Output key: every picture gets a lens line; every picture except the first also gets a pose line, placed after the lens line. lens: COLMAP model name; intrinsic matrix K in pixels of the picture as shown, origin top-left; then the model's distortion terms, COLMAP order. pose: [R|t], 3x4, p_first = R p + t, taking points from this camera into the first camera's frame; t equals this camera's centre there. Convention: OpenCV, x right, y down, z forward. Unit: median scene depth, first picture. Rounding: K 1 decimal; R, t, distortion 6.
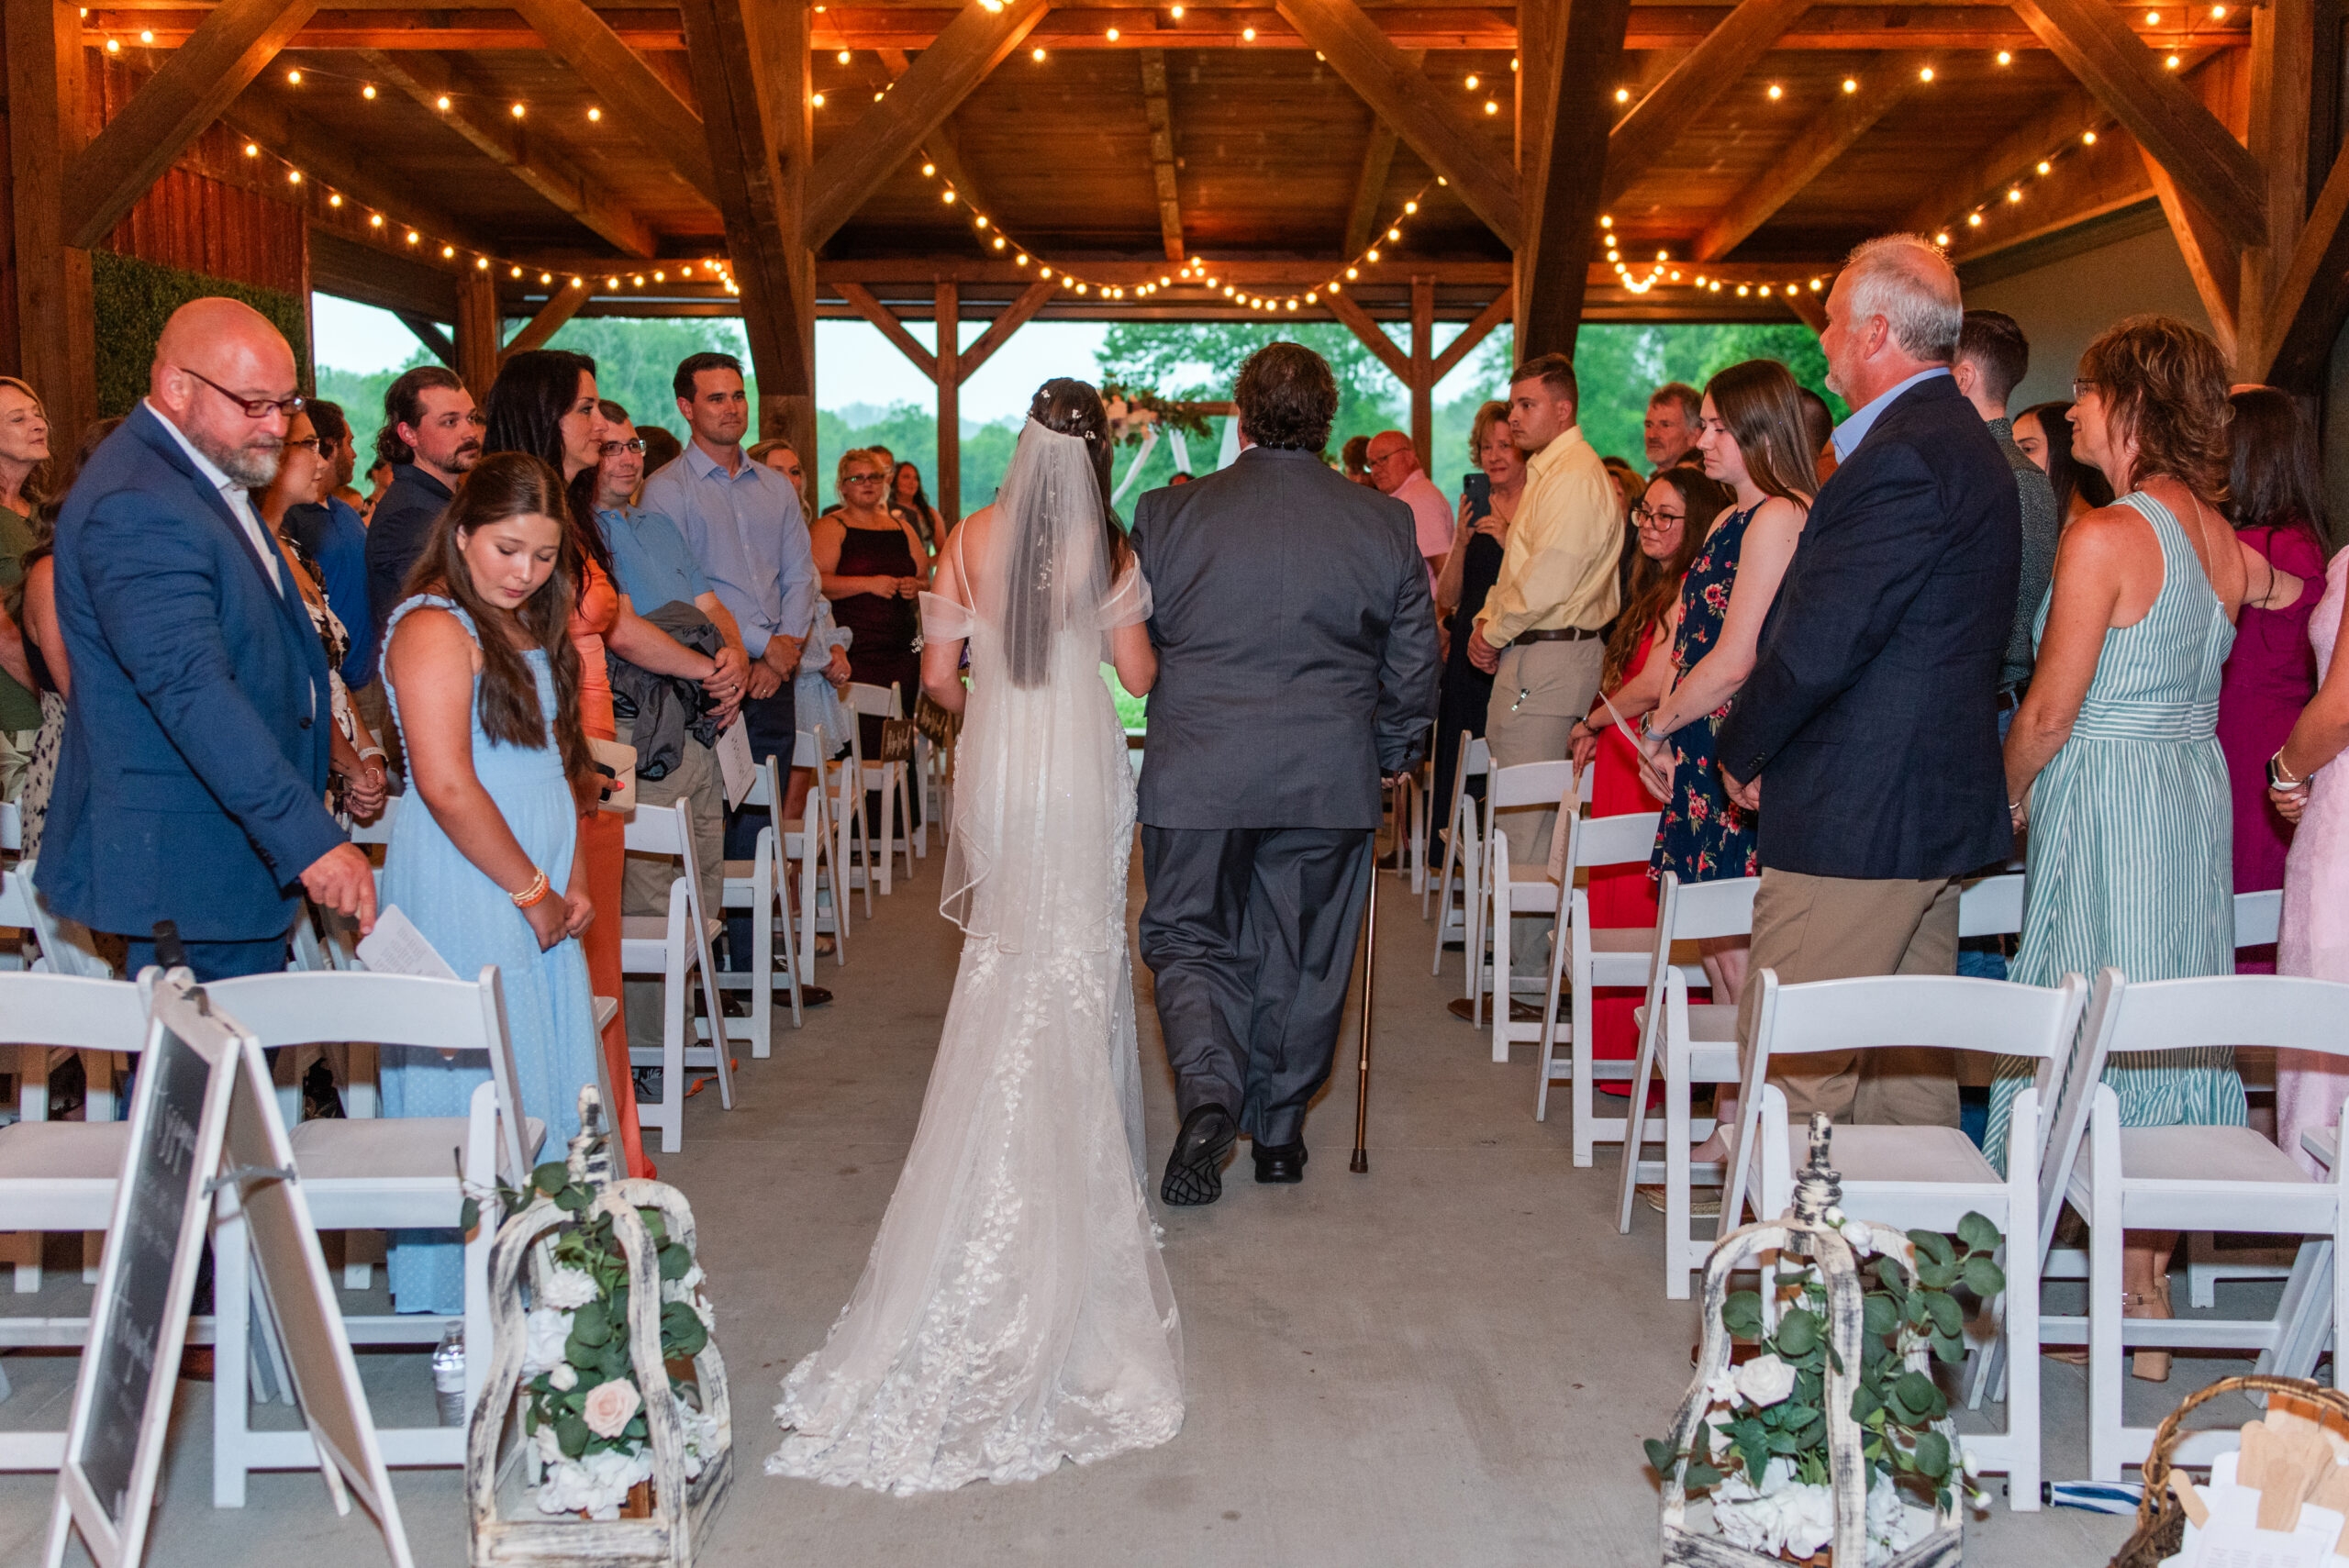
lens RADIAL K [[2349.4, 0, 1174.5], [0, 2349.4, 784.0], [0, 0, 1]] dist [-0.004035, 0.011734]
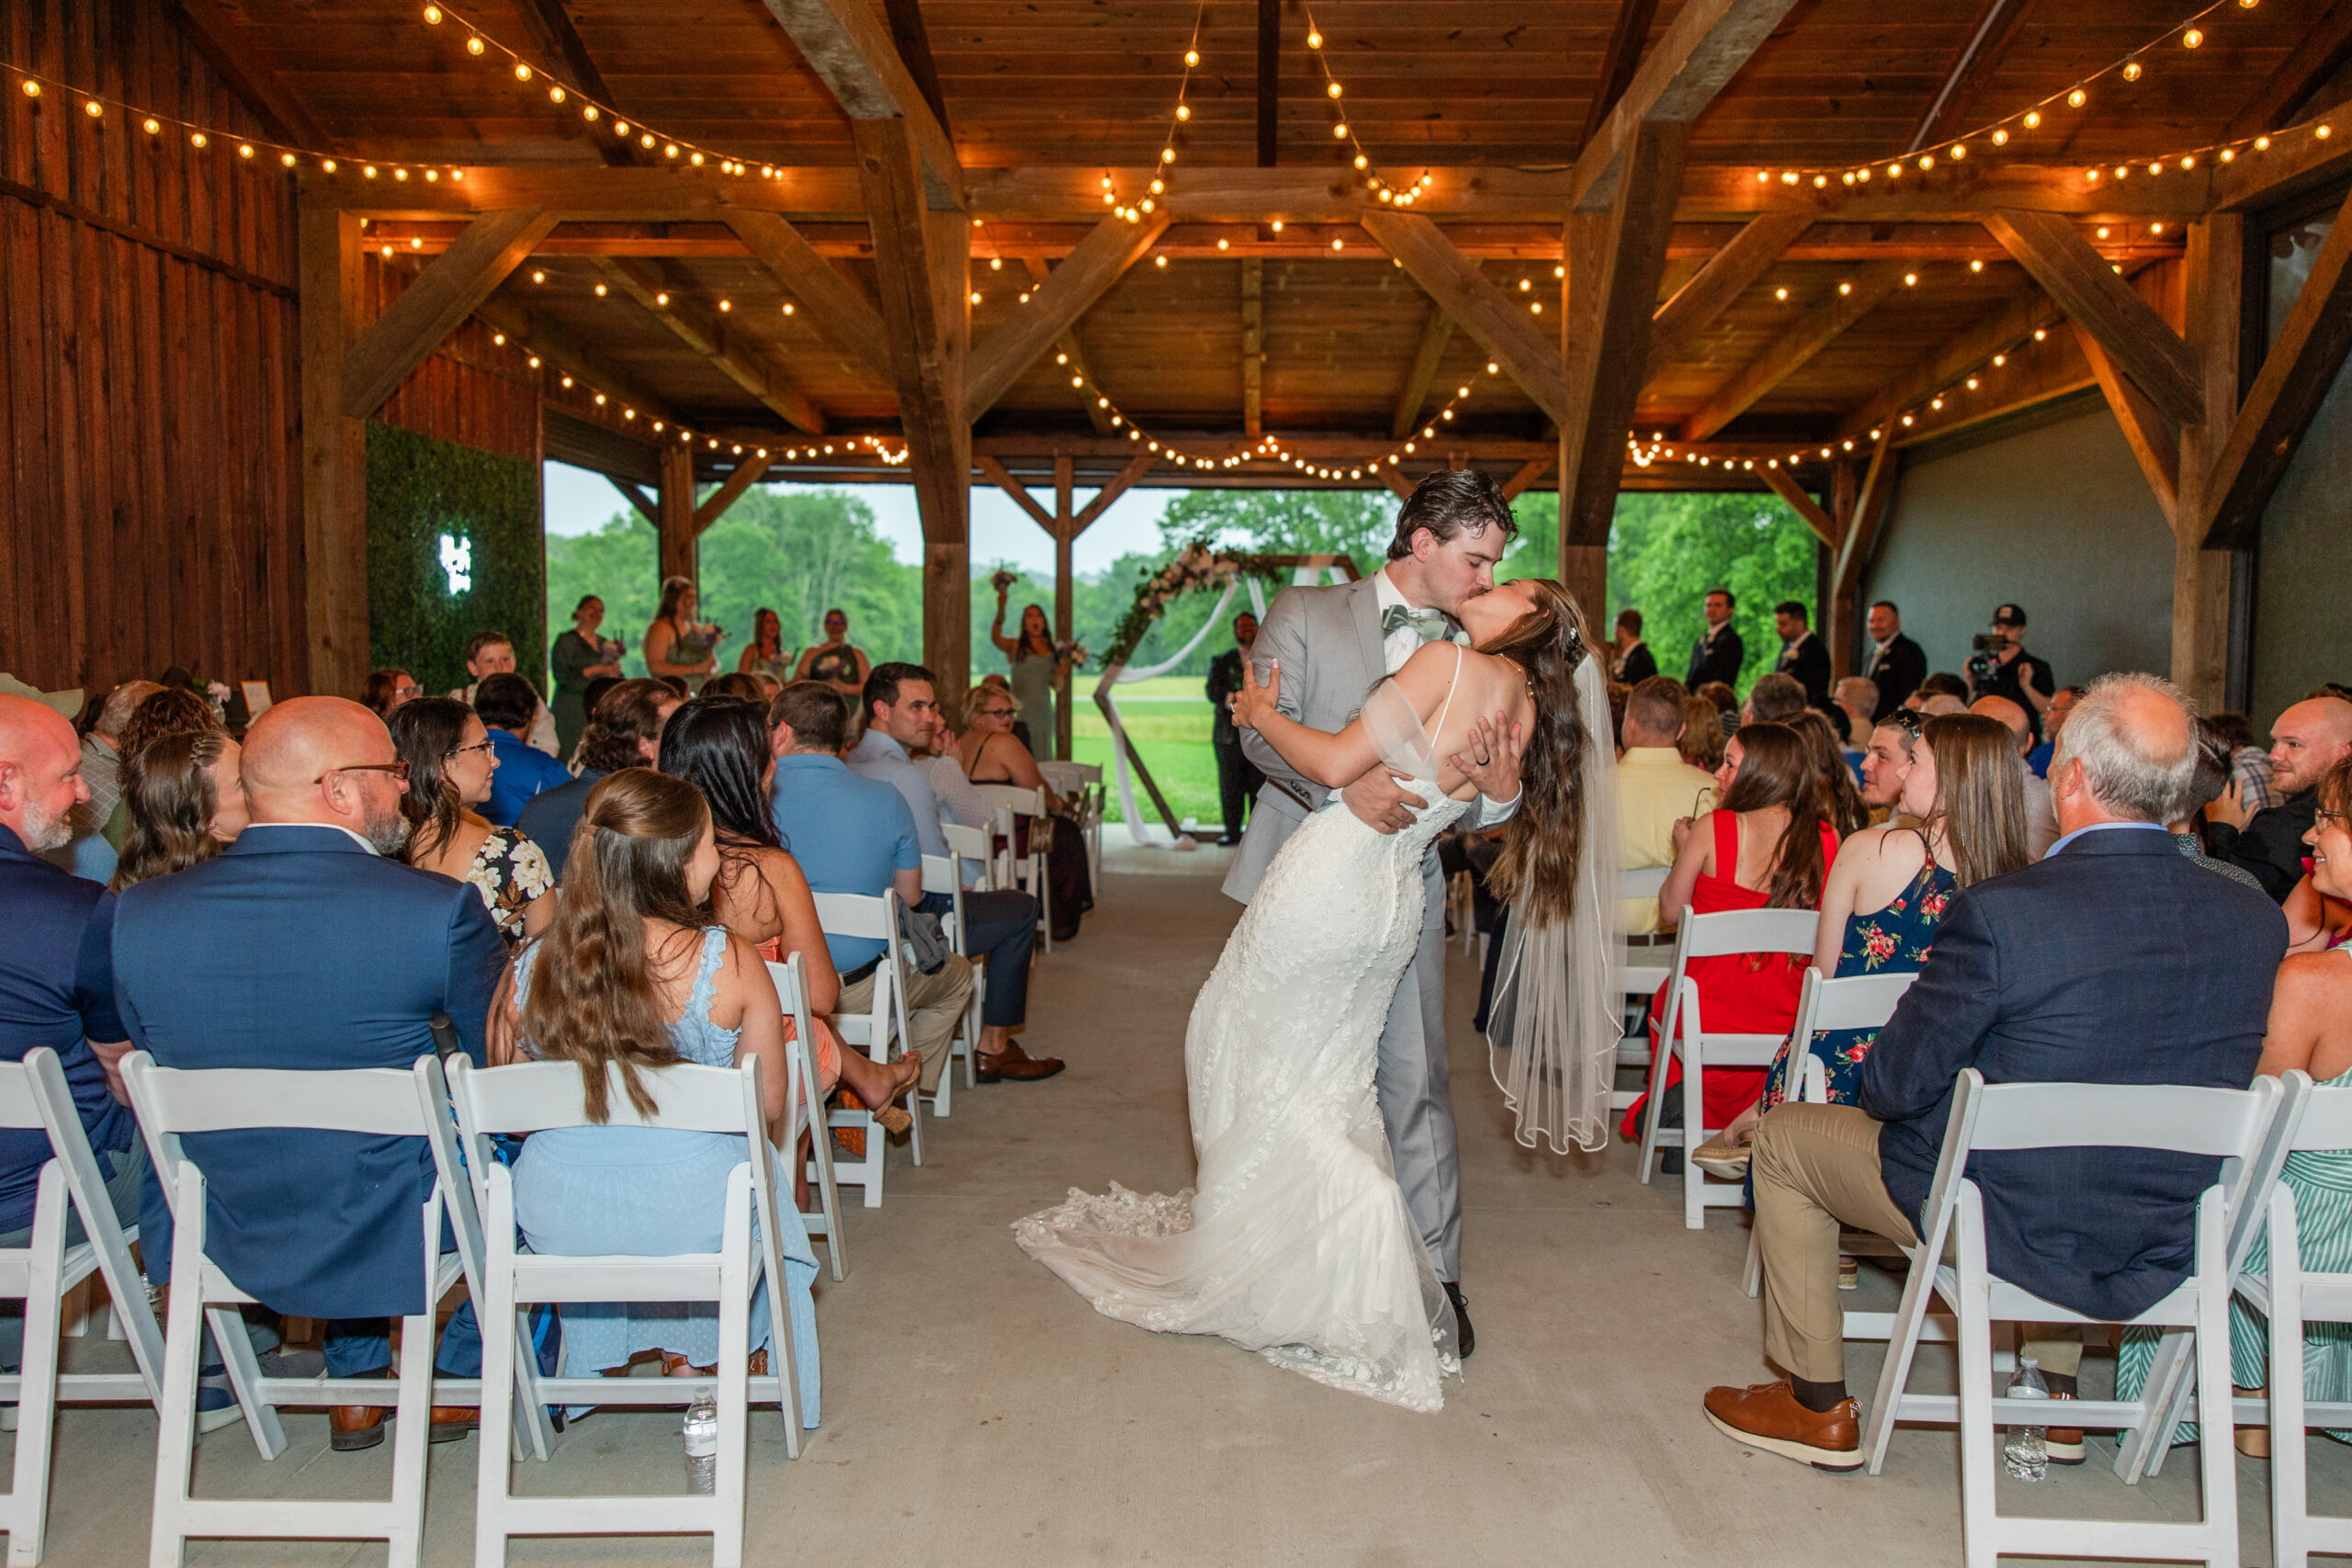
lens RADIAL K [[1895.8, 0, 1188.8], [0, 1895.8, 786.5], [0, 0, 1]] dist [0.003952, 0.011813]
pose [[0.999891, 0.006834, -0.013081, -0.023762], [-0.007393, 0.999041, -0.043155, -0.002219], [0.012773, 0.043247, 0.998983, 0.040865]]
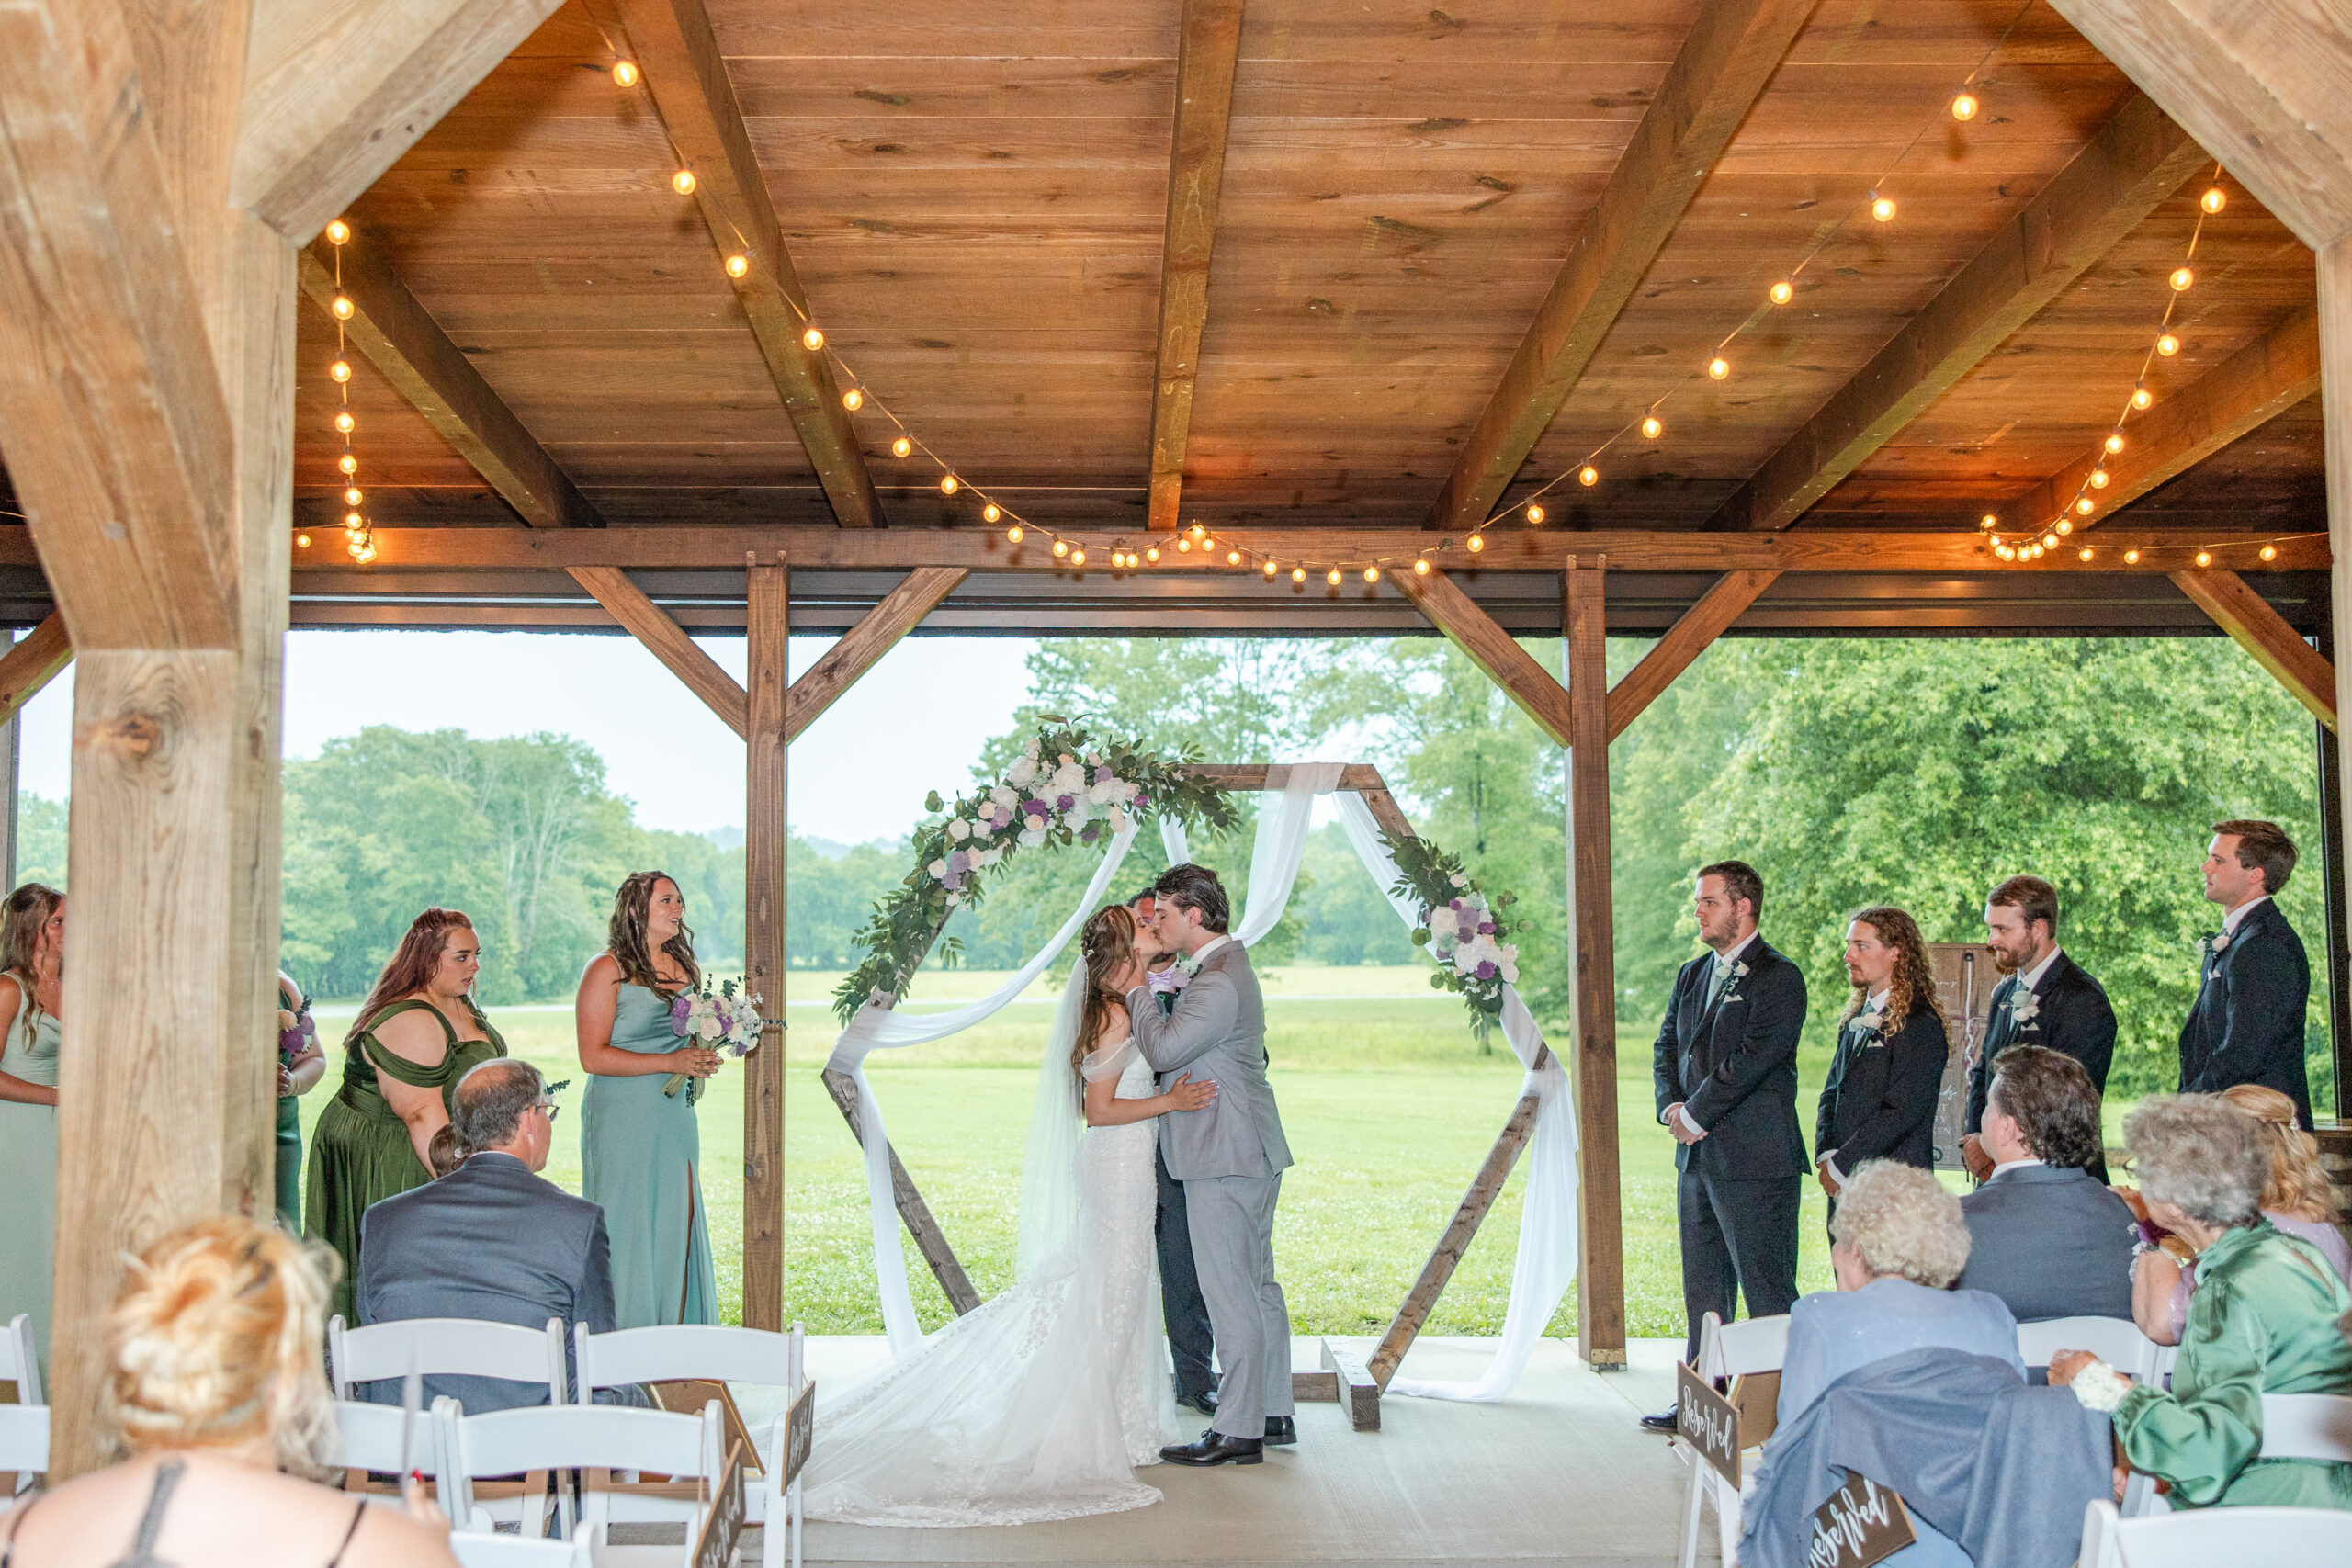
lens RADIAL K [[2362.4, 0, 1116.6], [0, 2362.4, 769.6], [0, 0, 1]] dist [0.010593, 0.016906]
pose [[0.999532, -0.003215, 0.030417, -0.036538], [0.008738, 0.983031, -0.183231, -0.071943], [-0.029311, 0.183411, 0.982599, 0.549089]]
